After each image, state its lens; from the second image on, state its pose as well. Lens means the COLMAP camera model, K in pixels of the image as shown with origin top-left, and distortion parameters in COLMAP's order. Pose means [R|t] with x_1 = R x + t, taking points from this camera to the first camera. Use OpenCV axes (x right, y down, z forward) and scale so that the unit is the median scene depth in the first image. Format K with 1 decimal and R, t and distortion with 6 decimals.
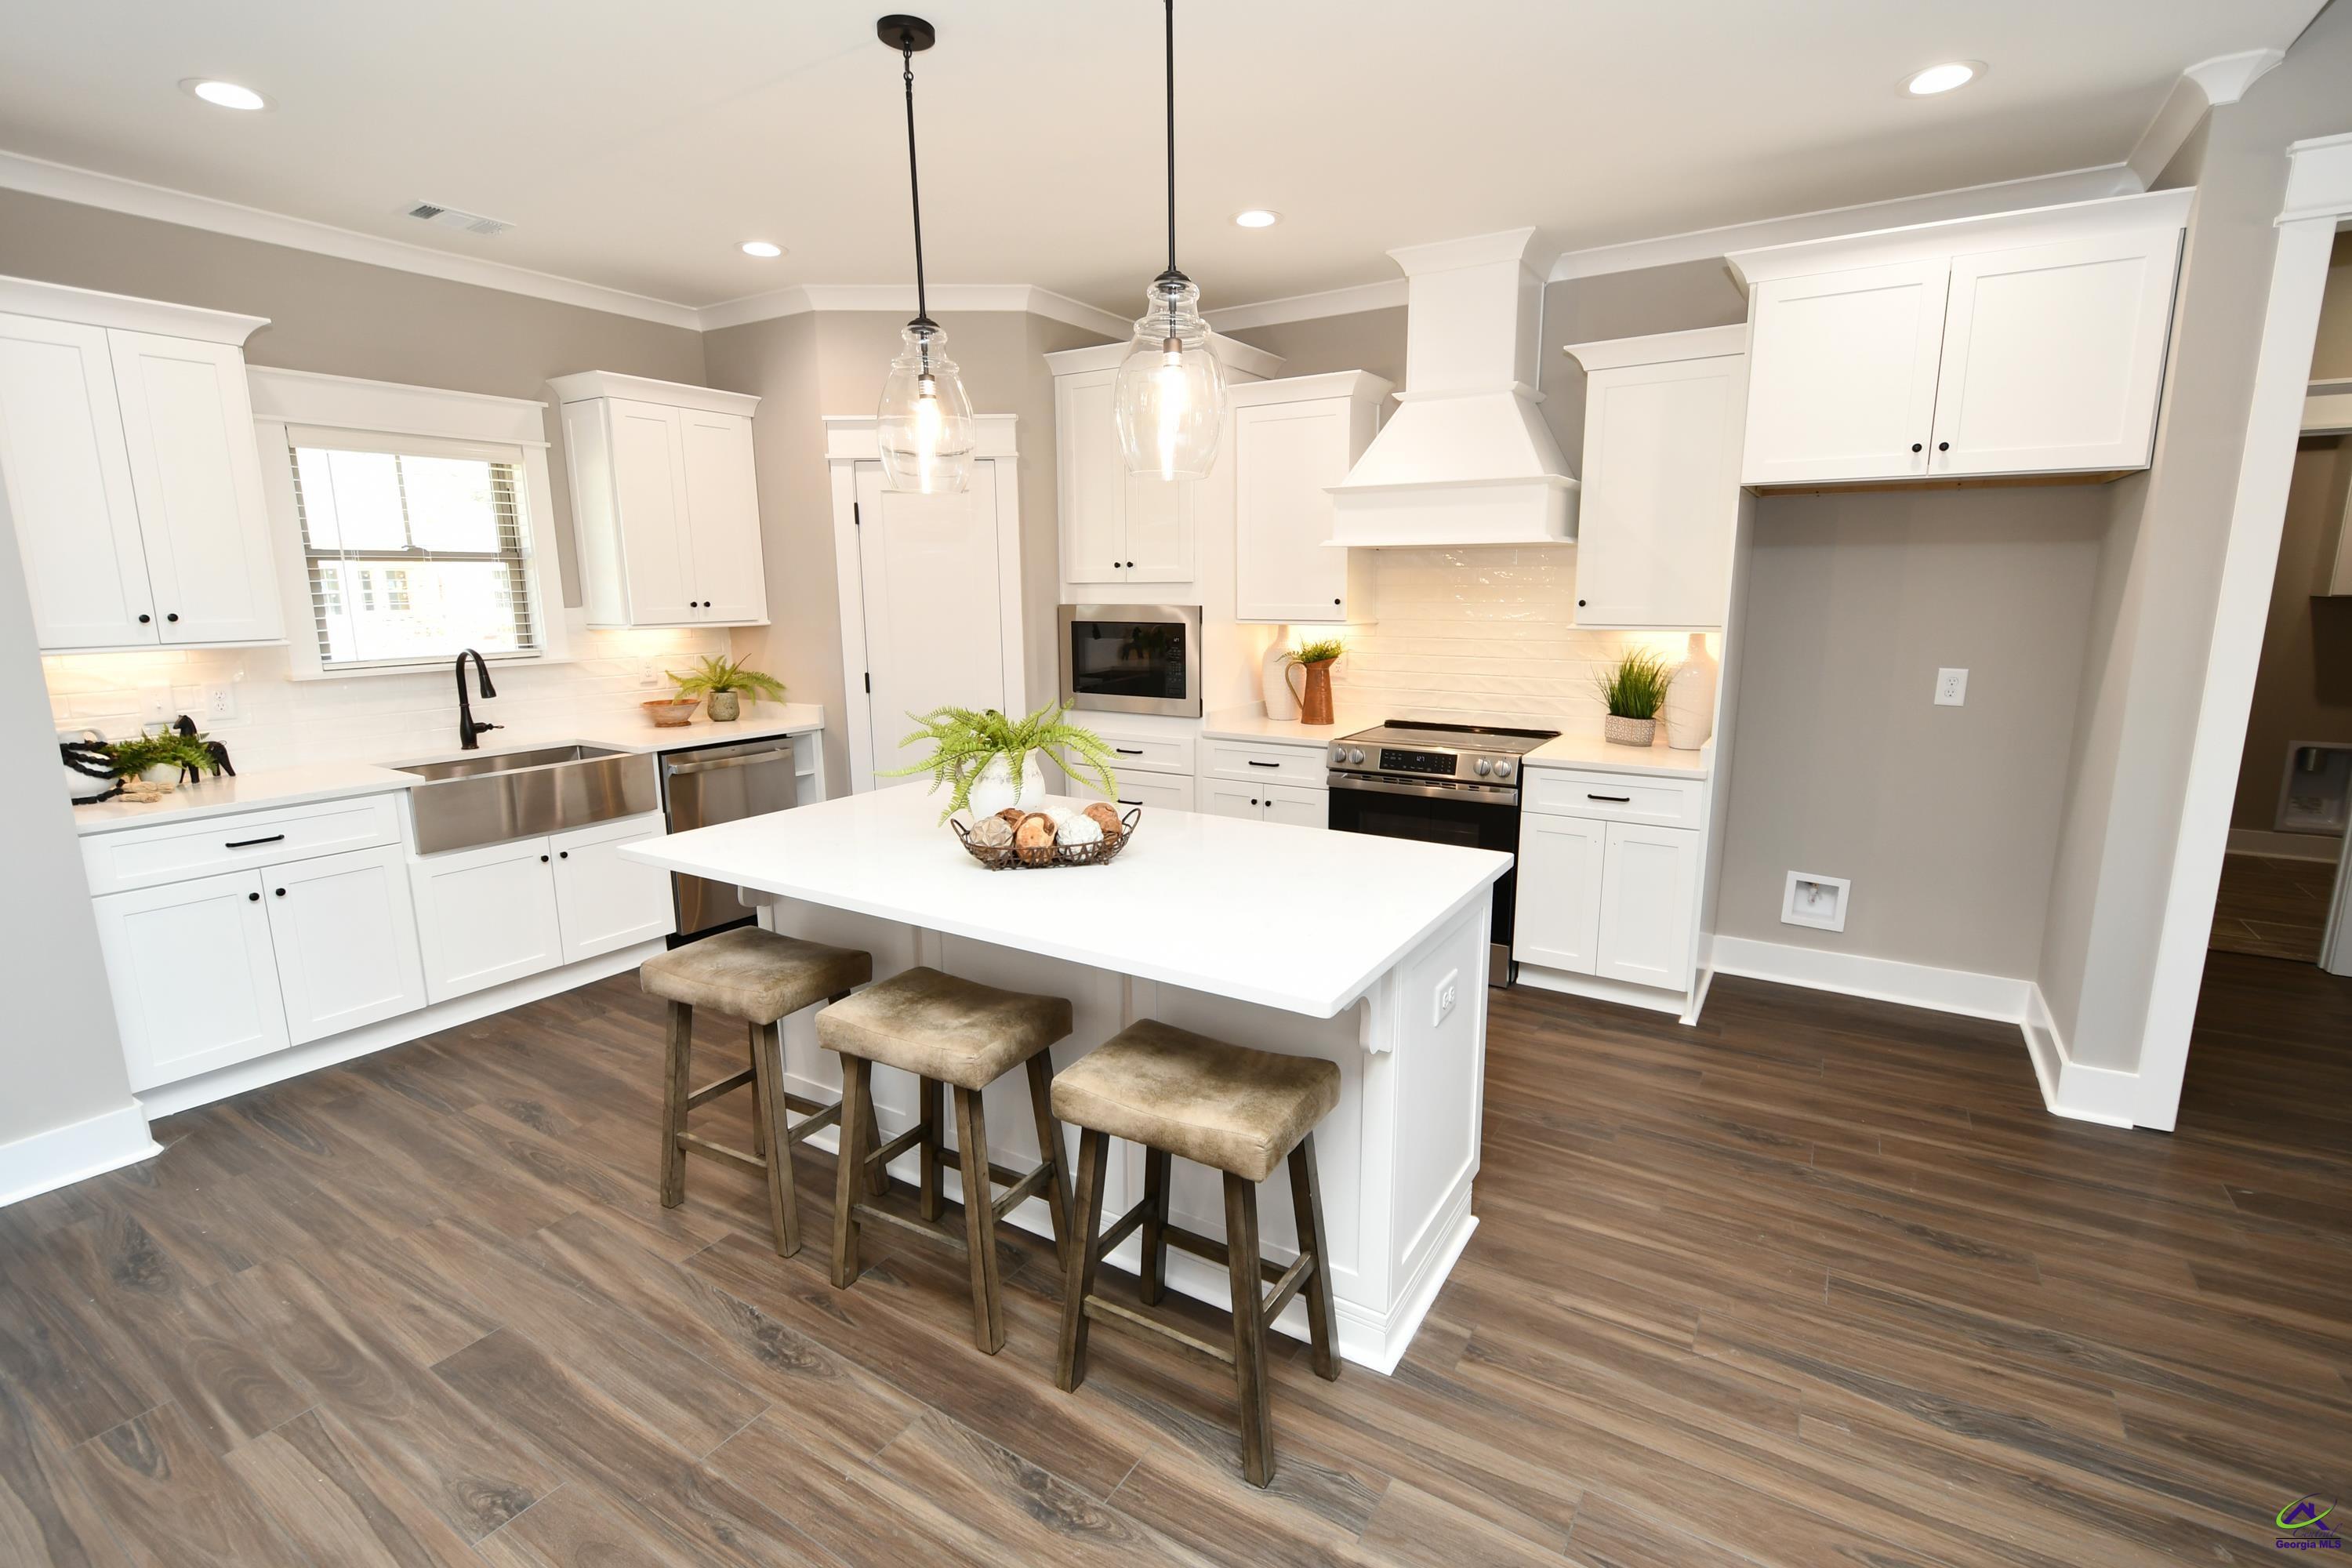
lens RADIAL K [[1055.4, 0, 1189.3], [0, 1055.4, 781.5], [0, 0, 1]] dist [0.002927, -0.005359]
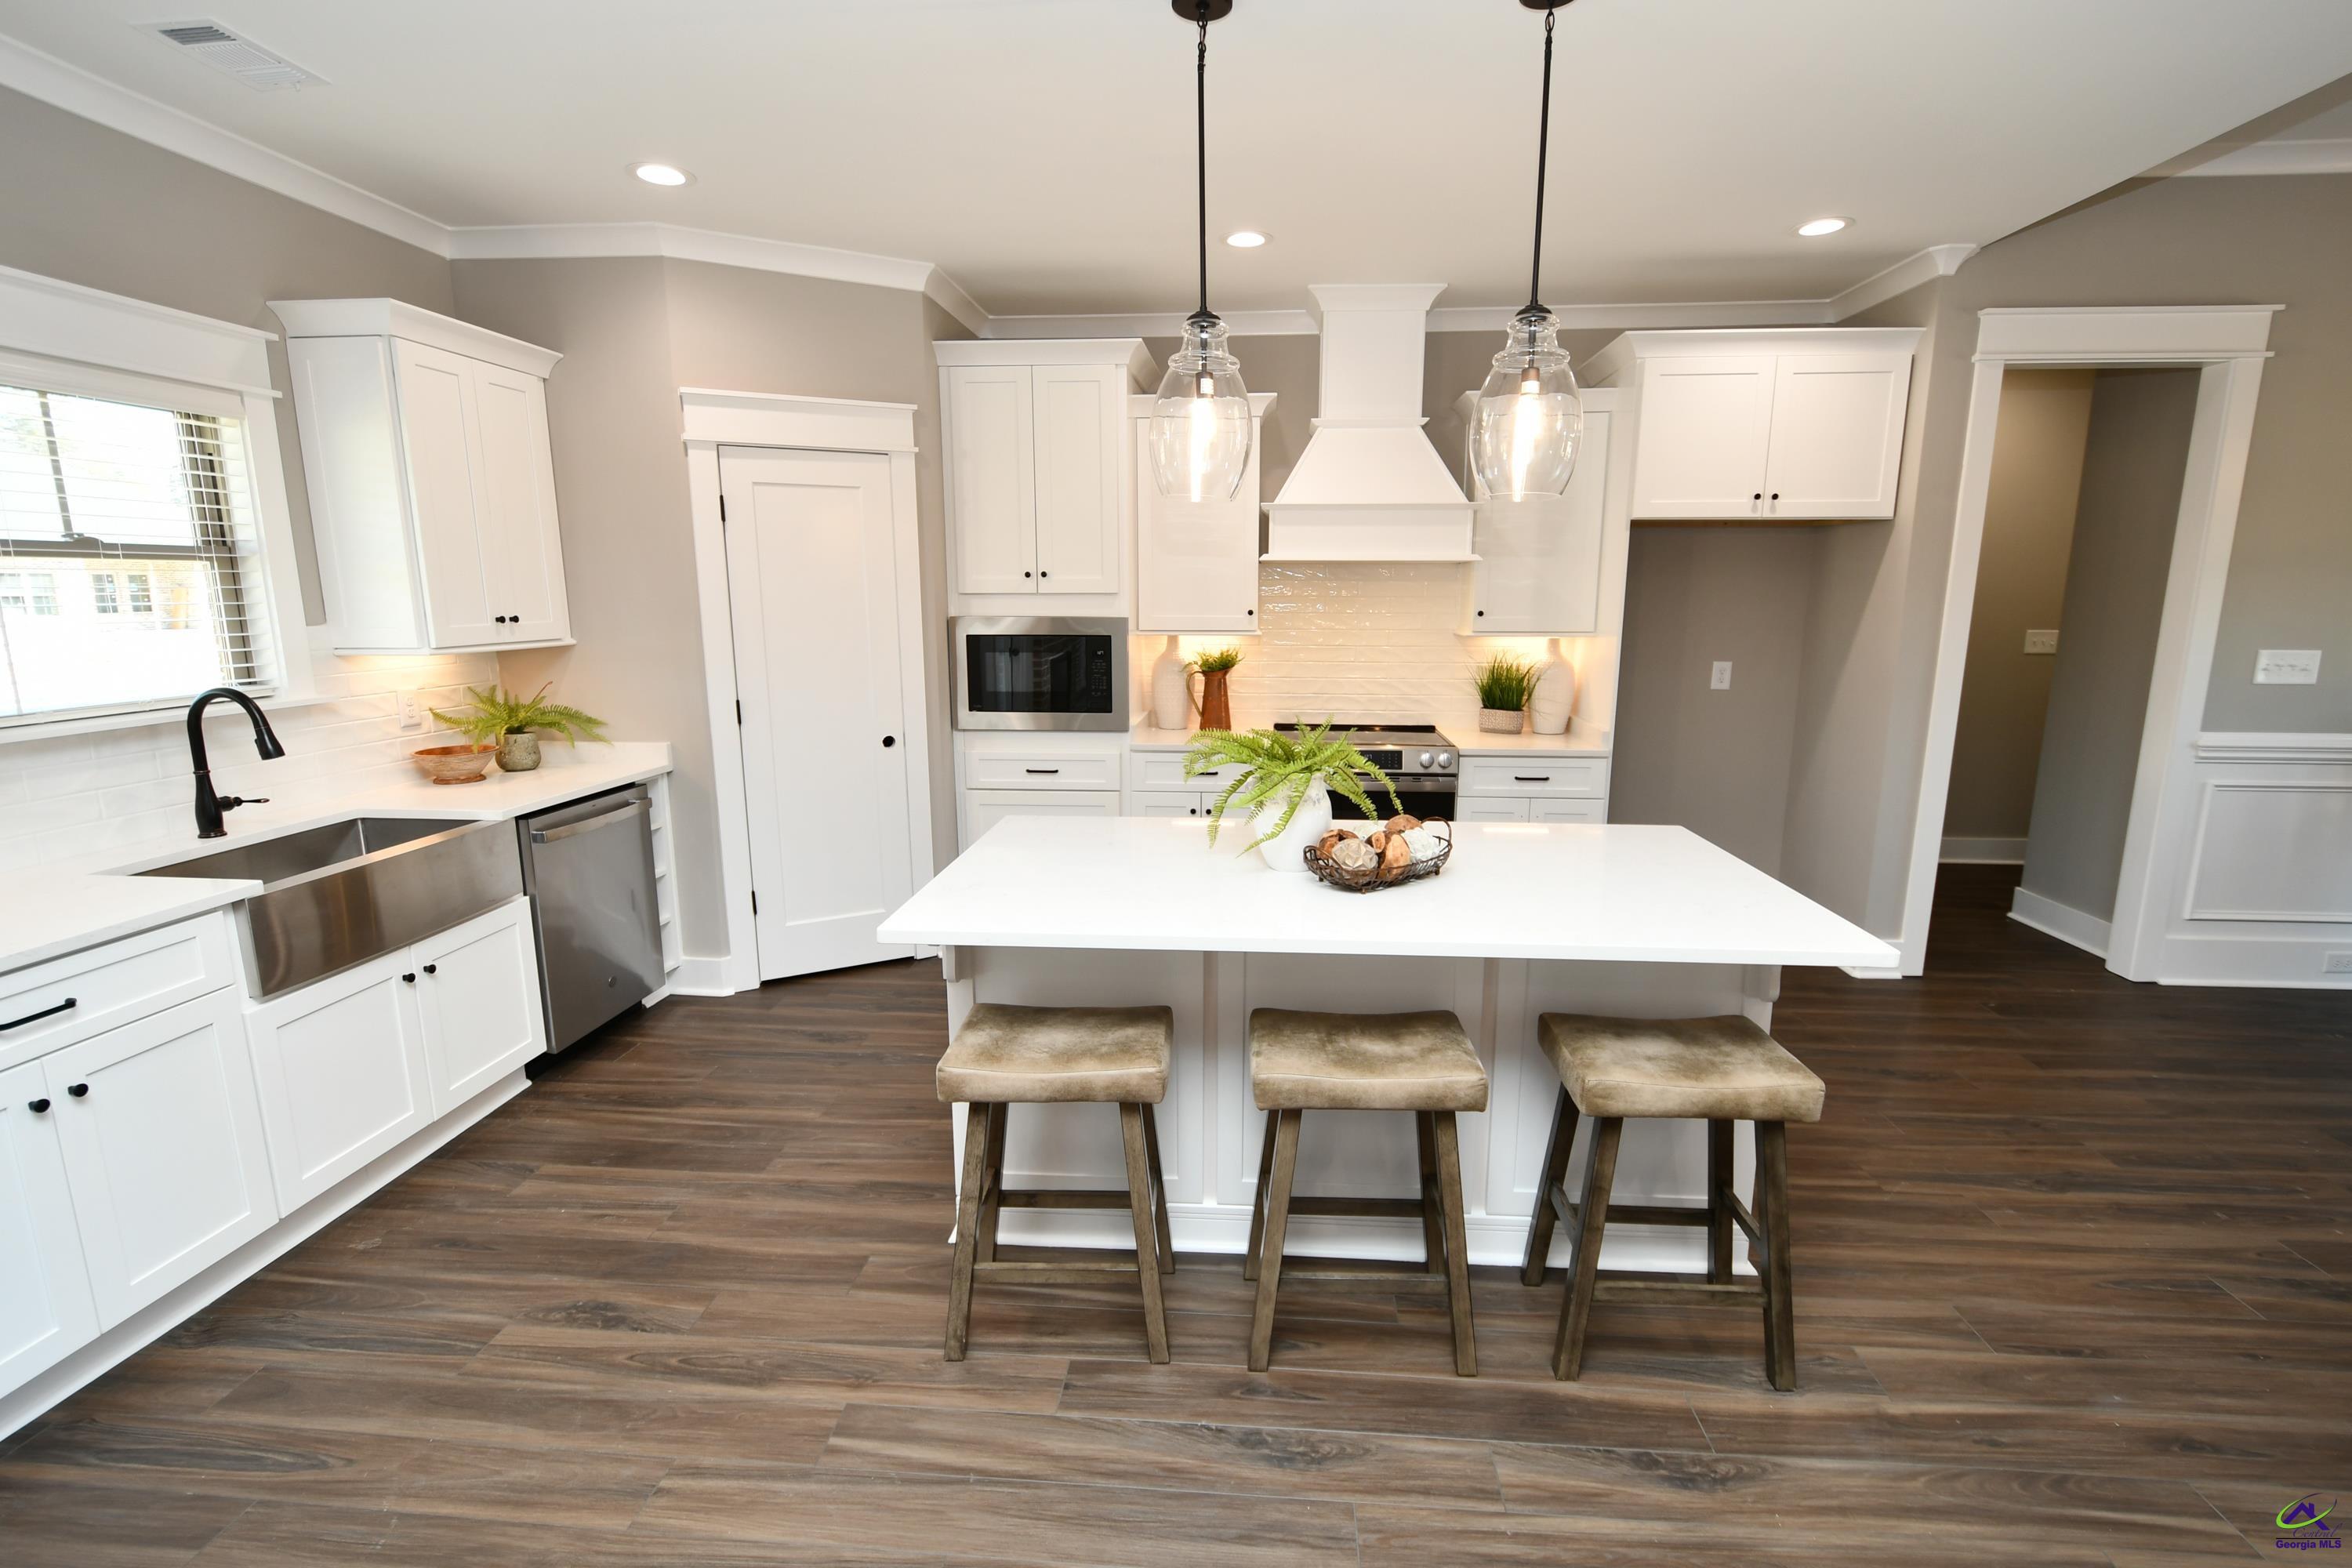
lens RADIAL K [[1045.4, 0, 1189.2], [0, 1045.4, 782.3], [0, 0, 1]] dist [0.003005, -0.005802]
pose [[0.886337, -0.077945, 0.456433, -0.505220], [0.080053, 0.996681, 0.014749, -0.029692], [-0.456068, 0.023466, 0.889635, 0.142704]]
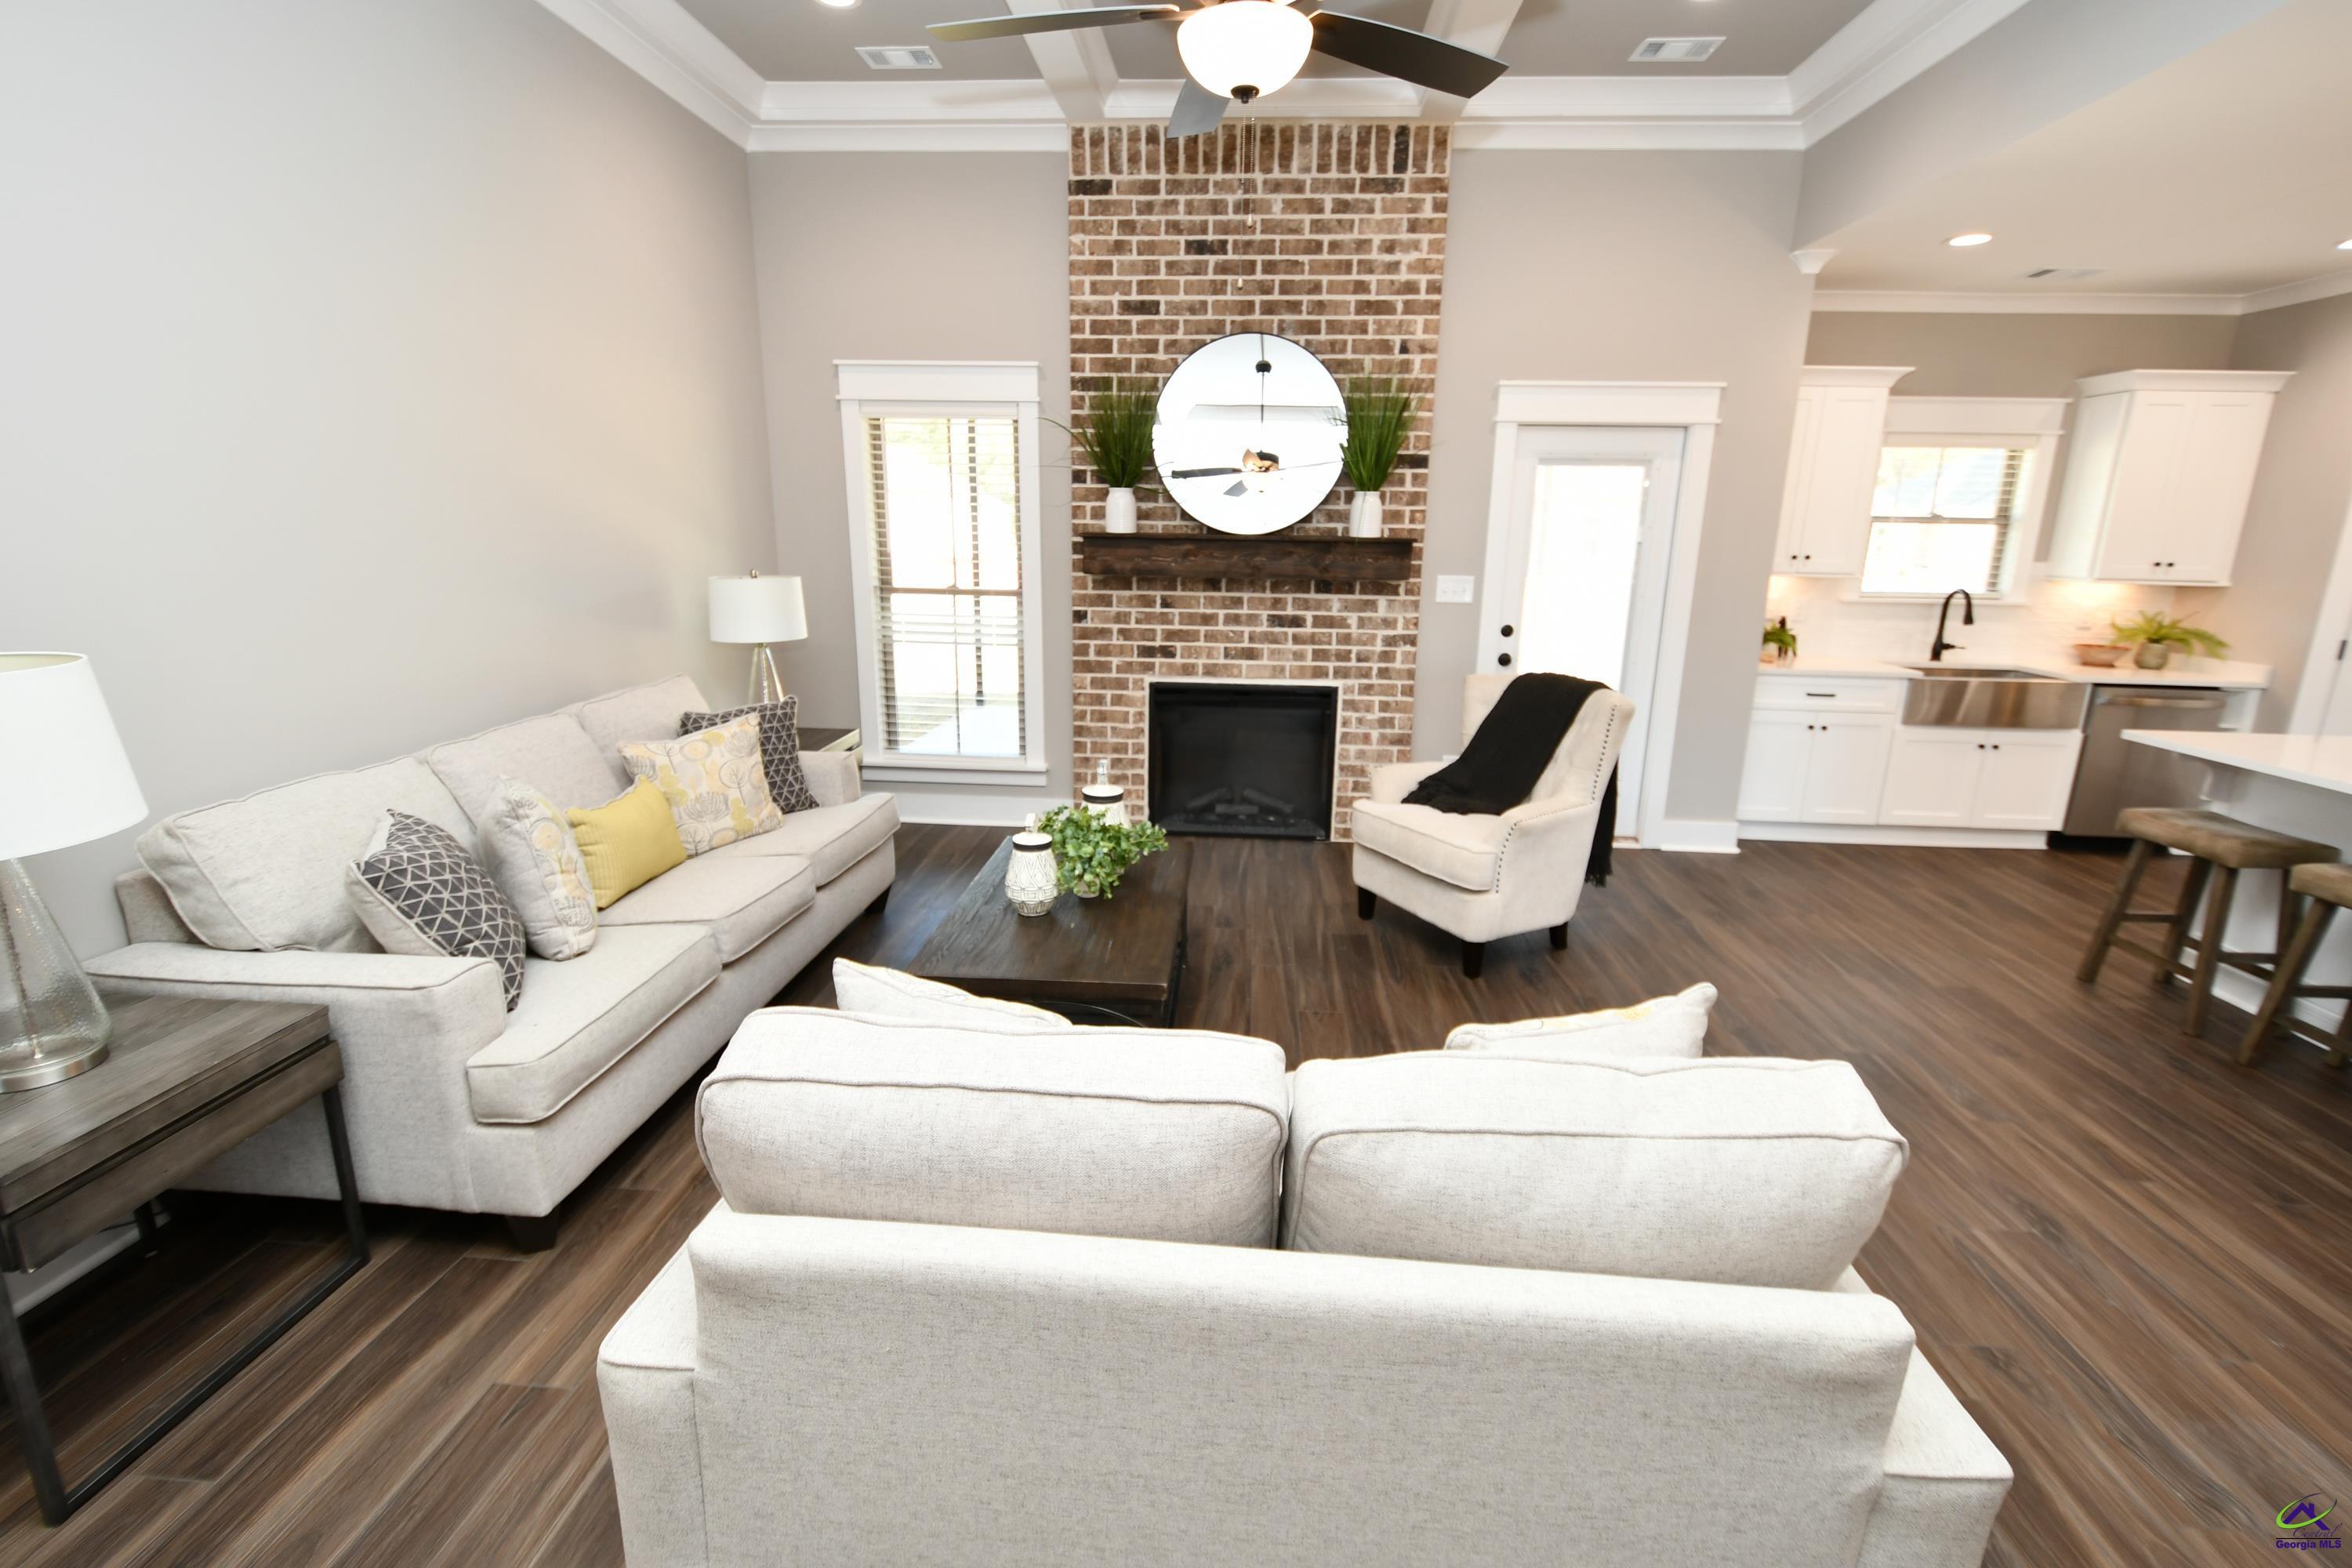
lens RADIAL K [[1031.2, 0, 1190.7], [0, 1031.2, 781.7], [0, 0, 1]] dist [0.003989, -0.006020]
pose [[0.474202, 0.225905, -0.850940, 0.053298], [-0.182883, 0.970713, 0.155787, 0.107013], [0.861212, 0.081748, 0.501629, -0.600692]]
